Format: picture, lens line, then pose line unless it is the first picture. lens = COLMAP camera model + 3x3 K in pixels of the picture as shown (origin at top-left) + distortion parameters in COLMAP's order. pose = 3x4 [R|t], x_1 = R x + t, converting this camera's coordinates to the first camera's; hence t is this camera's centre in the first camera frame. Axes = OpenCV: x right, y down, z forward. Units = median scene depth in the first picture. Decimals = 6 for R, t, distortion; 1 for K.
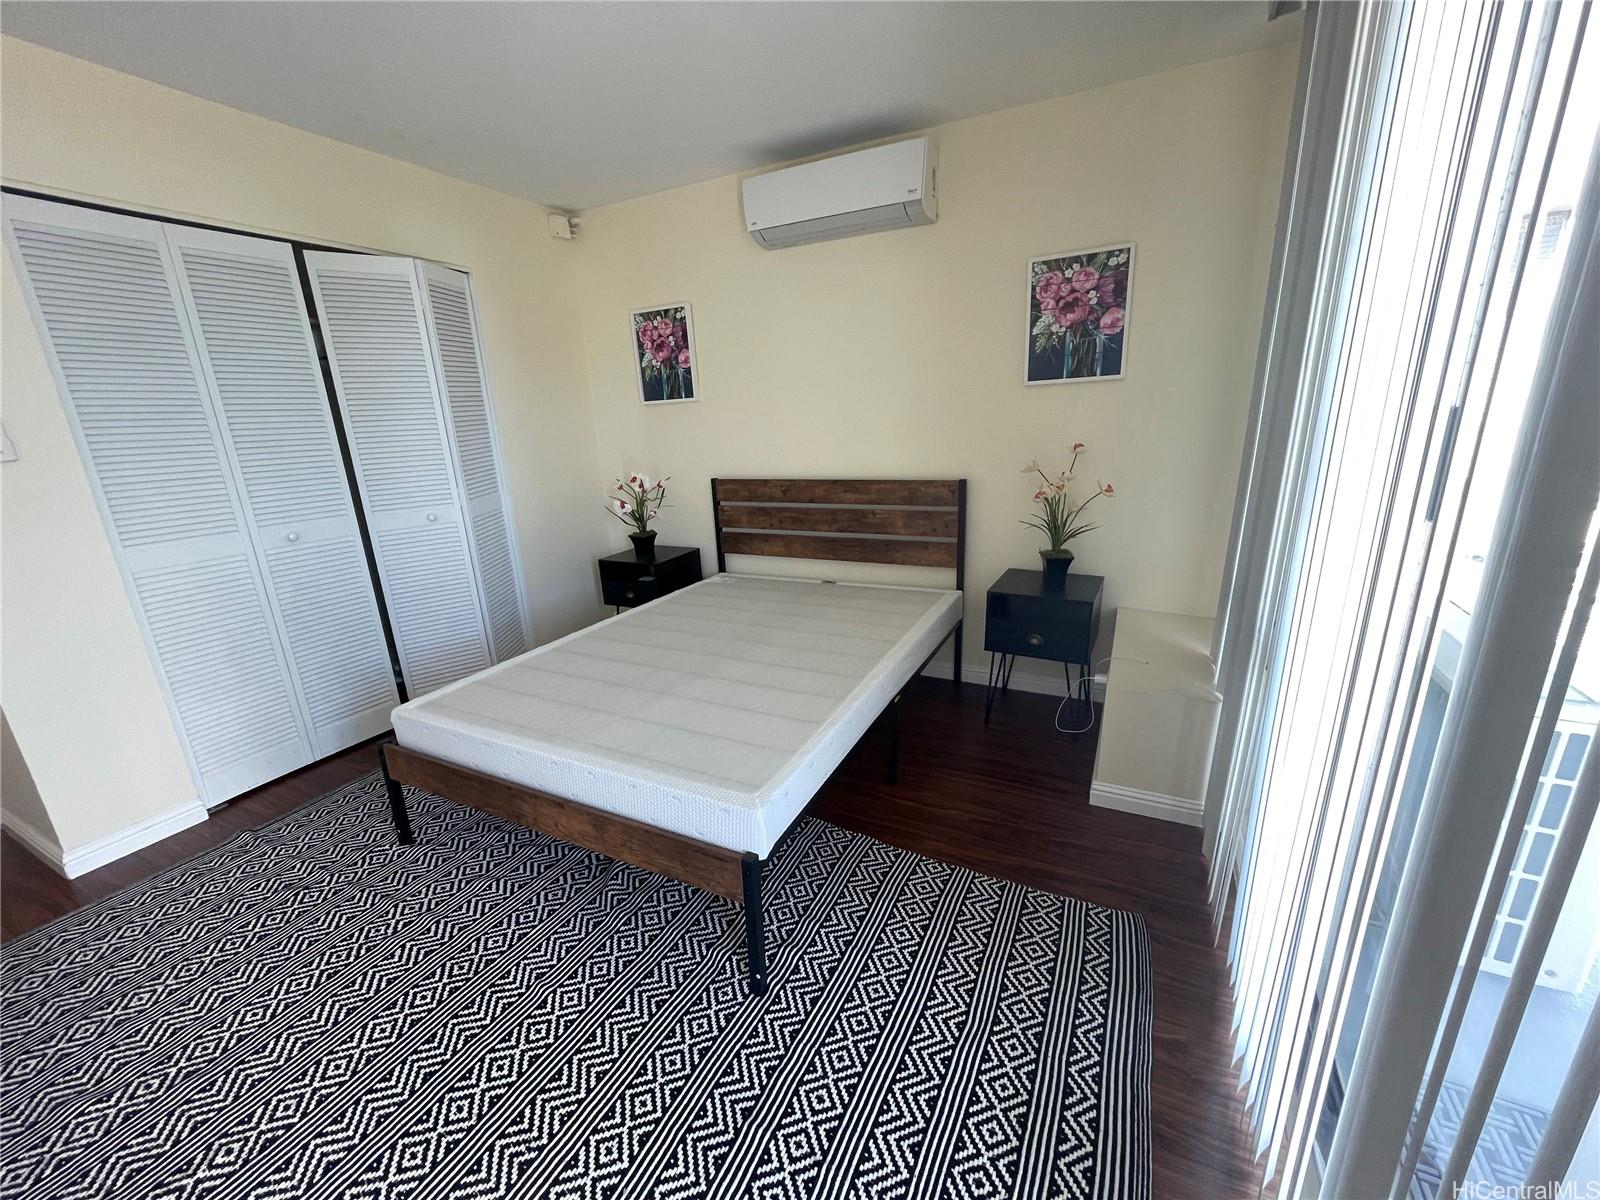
lens RADIAL K [[650.5, 0, 797.2], [0, 650.5, 598.0], [0, 0, 1]] dist [0.002274, 0.000204]
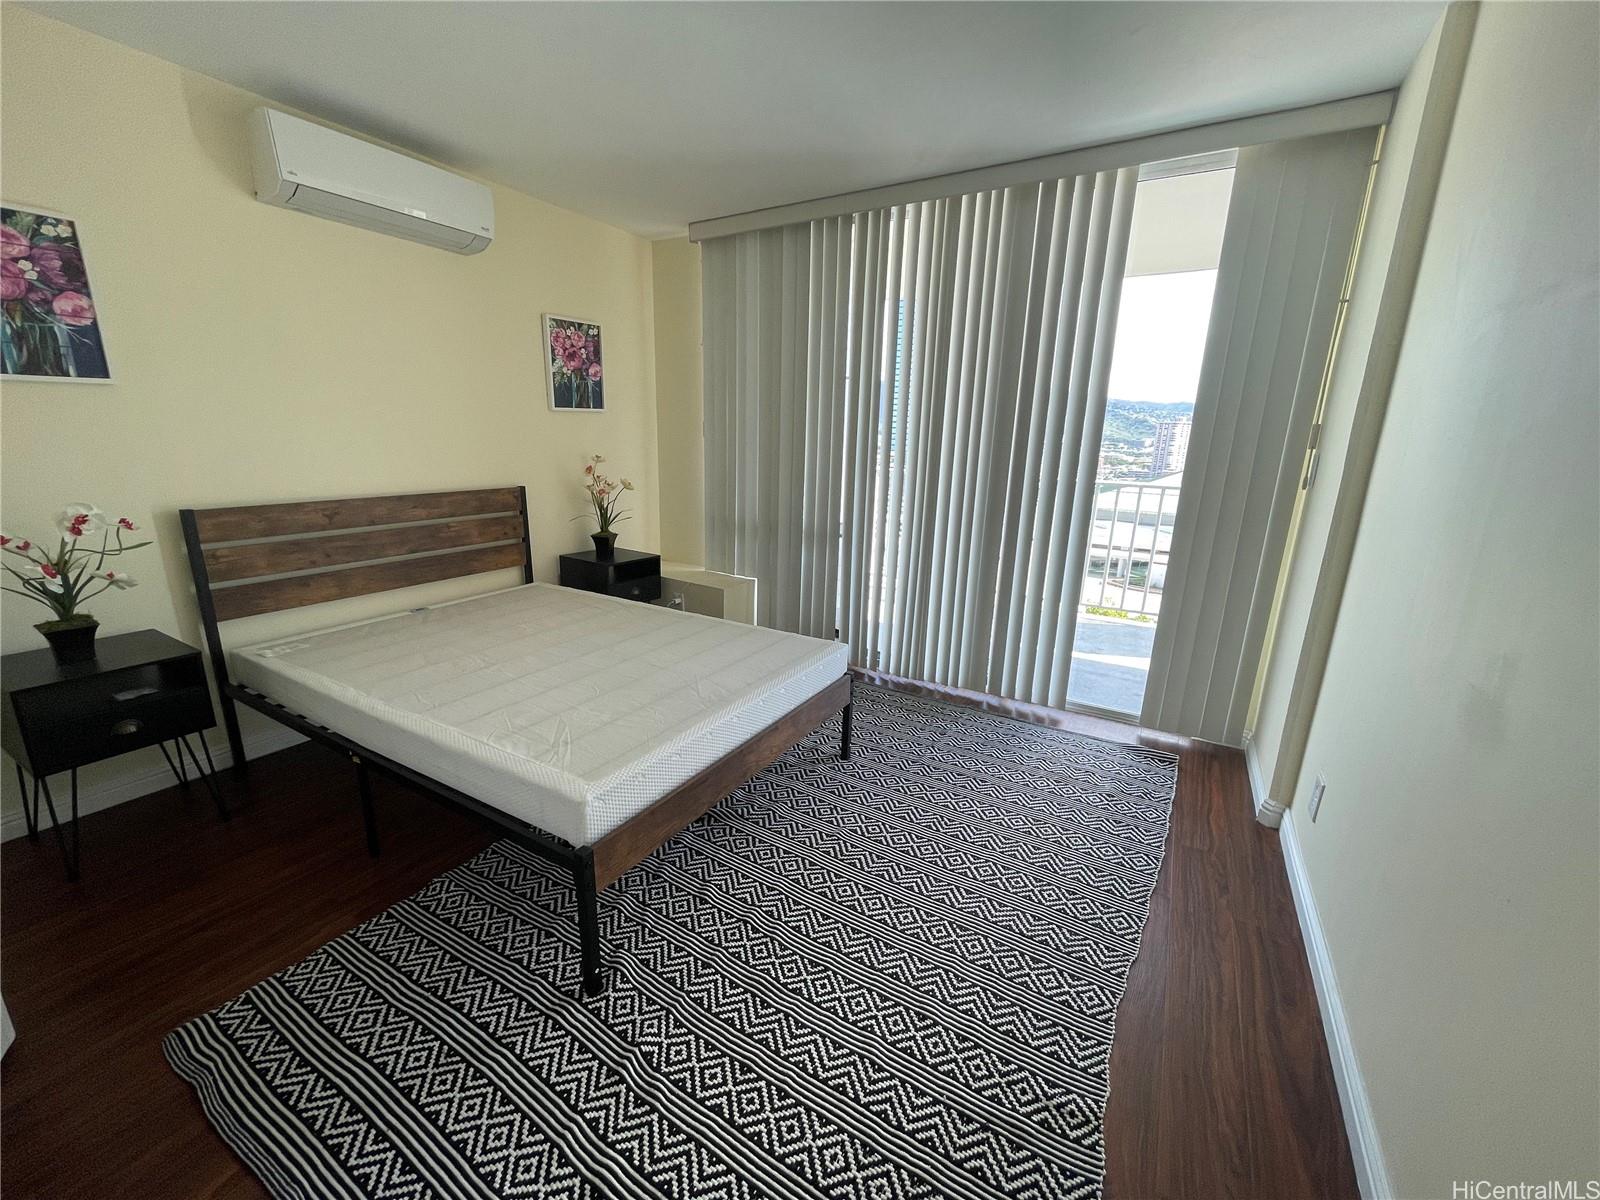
lens RADIAL K [[650.5, 0, 797.2], [0, 650.5, 598.0], [0, 0, 1]] dist [0.002274, 0.000204]
pose [[0.069469, -0.208352, 0.975584, -1.567245], [0.242139, 0.952223, 0.186120, -0.159662], [-0.967751, 0.223298, 0.116600, 0.772962]]
